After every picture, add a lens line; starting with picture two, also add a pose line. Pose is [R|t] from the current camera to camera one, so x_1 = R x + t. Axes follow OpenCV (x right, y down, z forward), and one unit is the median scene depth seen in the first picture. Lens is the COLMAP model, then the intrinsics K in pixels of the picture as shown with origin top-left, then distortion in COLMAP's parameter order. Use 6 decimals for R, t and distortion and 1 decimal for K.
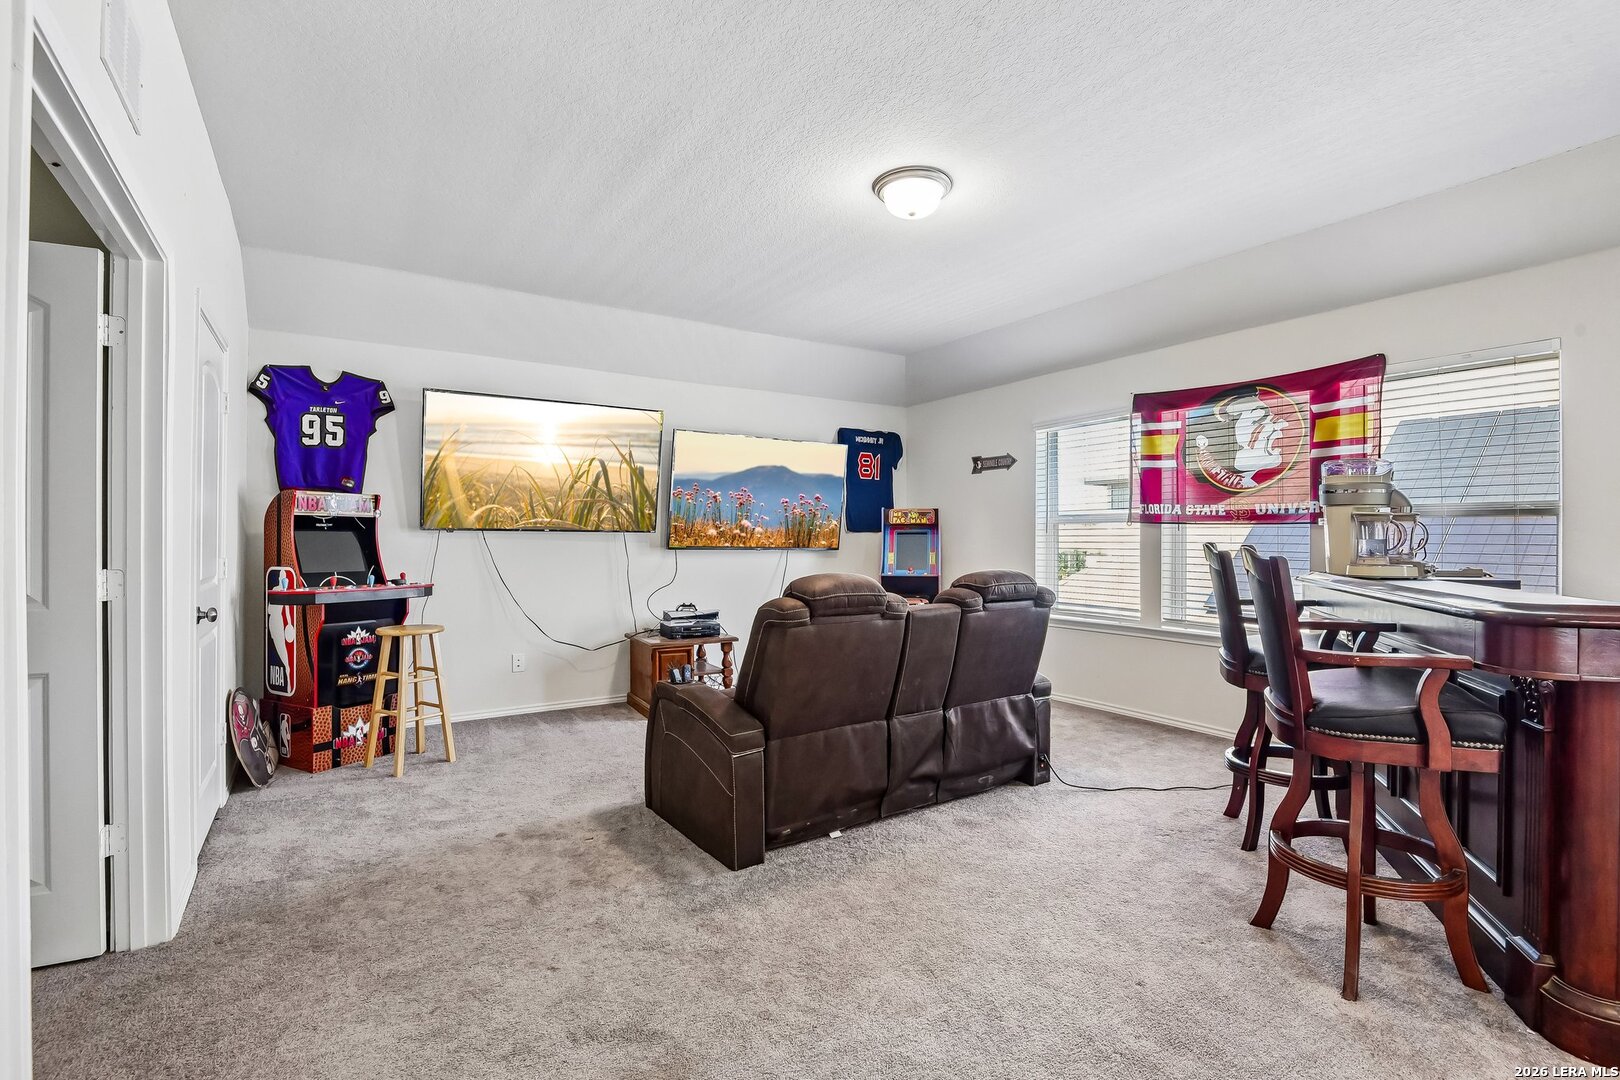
lens RADIAL K [[748.0, 0, 817.8], [0, 748.0, 538.8], [0, 0, 1]] dist [-0.004041, -0.009142]
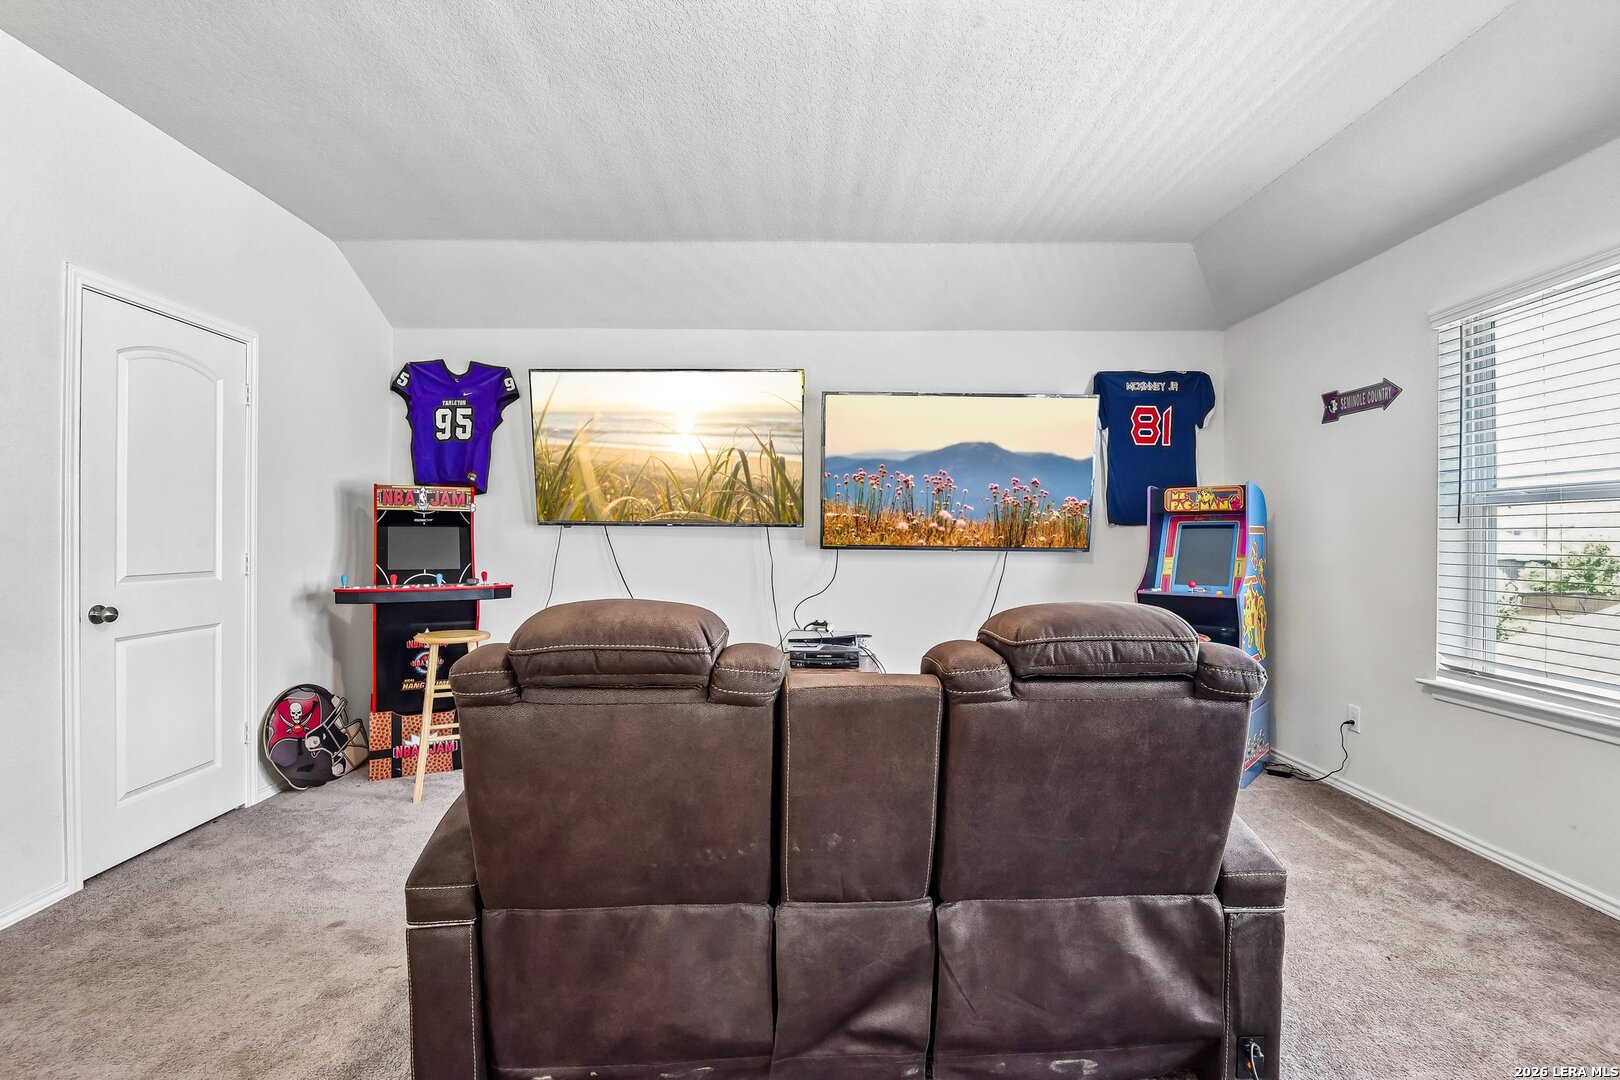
lens RADIAL K [[748.0, 0, 817.8], [0, 748.0, 538.8], [0, 0, 1]] dist [-0.004041, -0.009142]
pose [[0.842438, 0.002444, -0.538788, 0.264685], [-0.001222, 0.999996, 0.002625, 0.002277], [0.538792, -0.001553, 0.842437, 0.426364]]
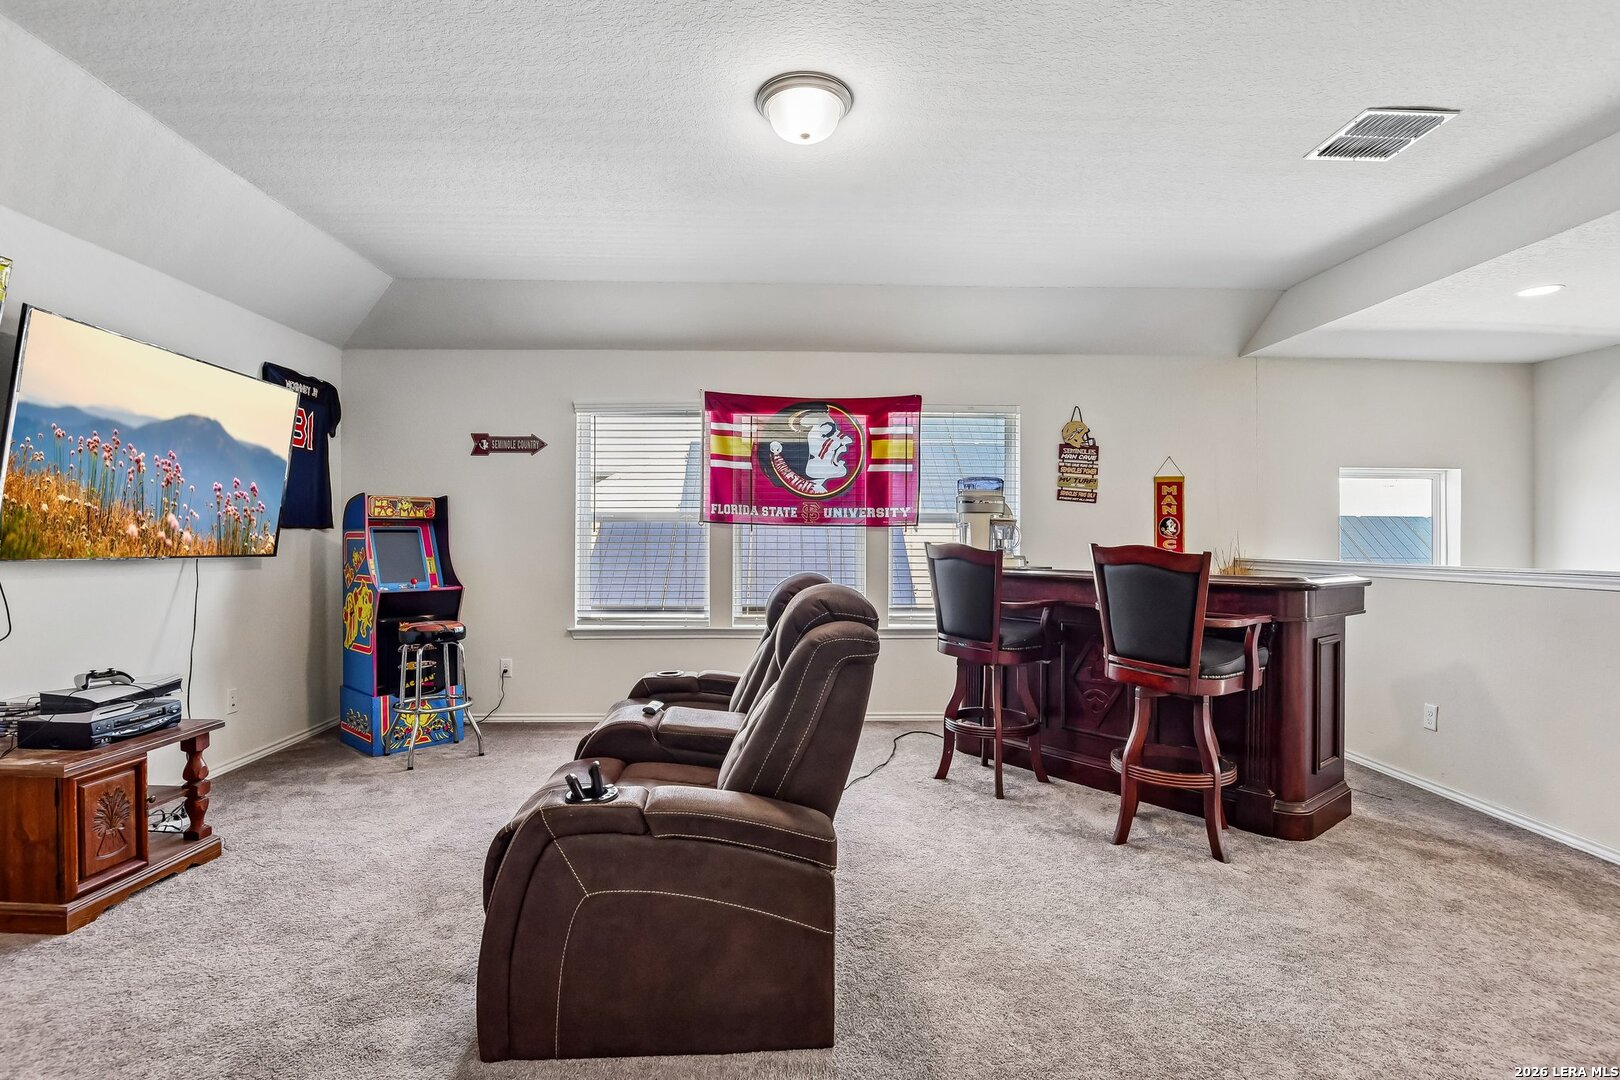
lens RADIAL K [[783.1, 0, 810.0], [0, 783.1, 540.0], [0, 0, 1]] dist [-0.000095, 0.000096]
pose [[0.518414, -0.001055, 0.855129, -0.430800], [-0.000131, 0.999999, 0.001312, 0.000100], [-0.855130, -0.000792, 0.518414, 0.393610]]
